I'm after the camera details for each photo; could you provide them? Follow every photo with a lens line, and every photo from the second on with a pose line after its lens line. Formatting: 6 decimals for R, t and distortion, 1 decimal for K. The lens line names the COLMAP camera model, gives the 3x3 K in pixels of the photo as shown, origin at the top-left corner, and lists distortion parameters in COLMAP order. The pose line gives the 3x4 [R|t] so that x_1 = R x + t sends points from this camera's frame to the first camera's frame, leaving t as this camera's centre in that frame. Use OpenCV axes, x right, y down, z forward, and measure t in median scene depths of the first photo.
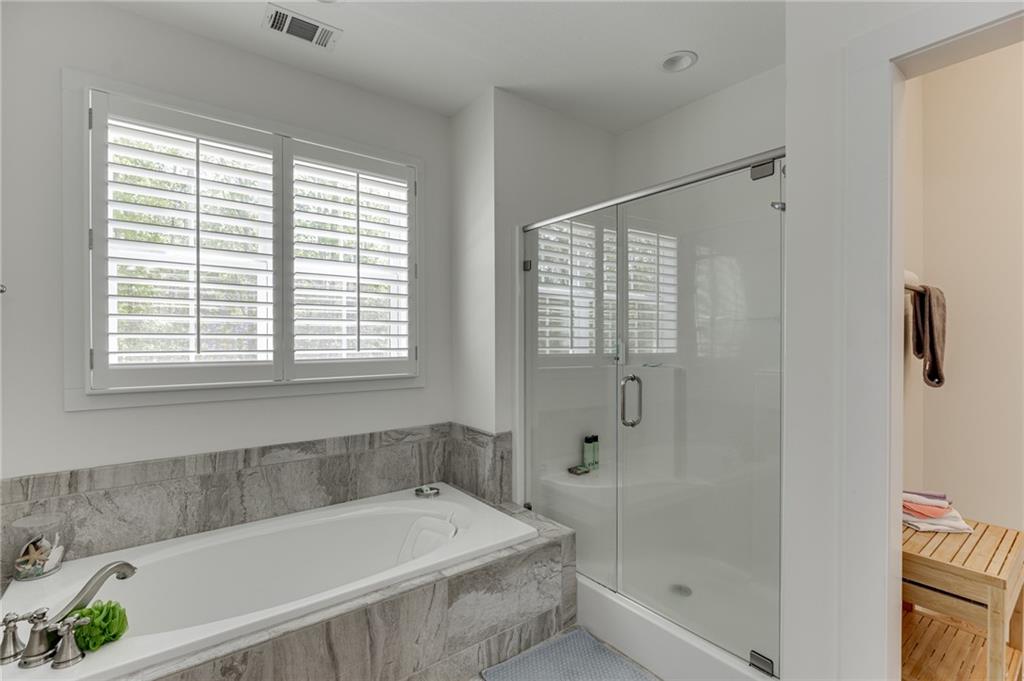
lens RADIAL K [[467.3, 0, 513.8], [0, 467.3, 343.6], [0, 0, 1]] dist [-0.003317, 0.000020]
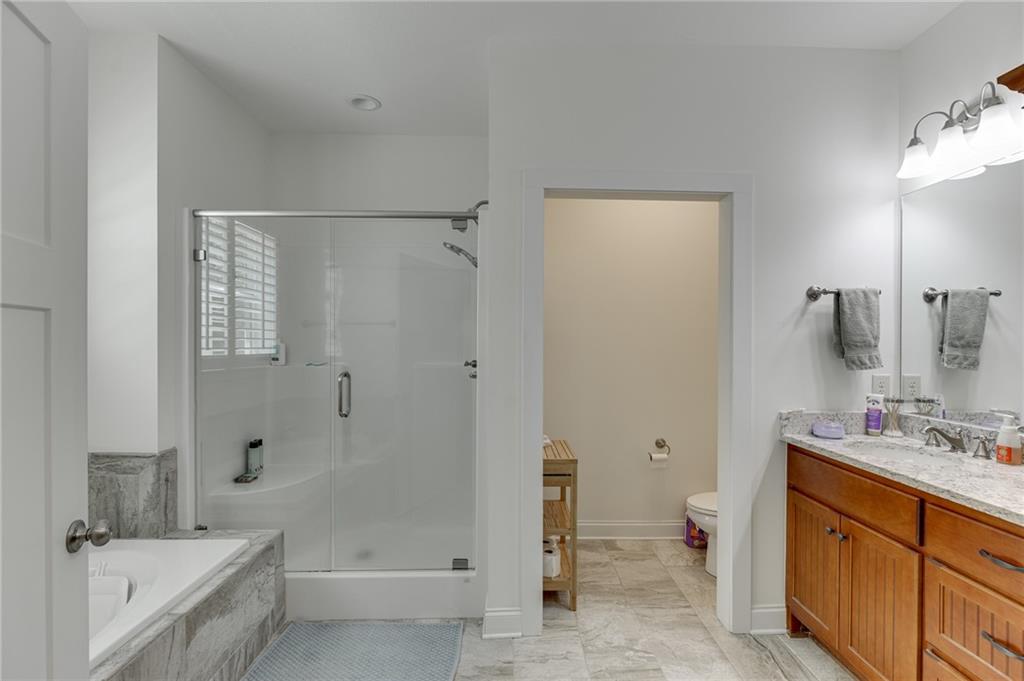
lens RADIAL K [[467.3, 0, 517.0], [0, 467.3, 344.7], [0, 0, 1]] dist [-0.003317, 0.000020]
pose [[0.602030, -0.003074, 0.798467, -0.367183], [0.003676, 0.999993, 0.001078, 0.002735], [-0.798465, 0.002287, 0.602037, -0.008809]]
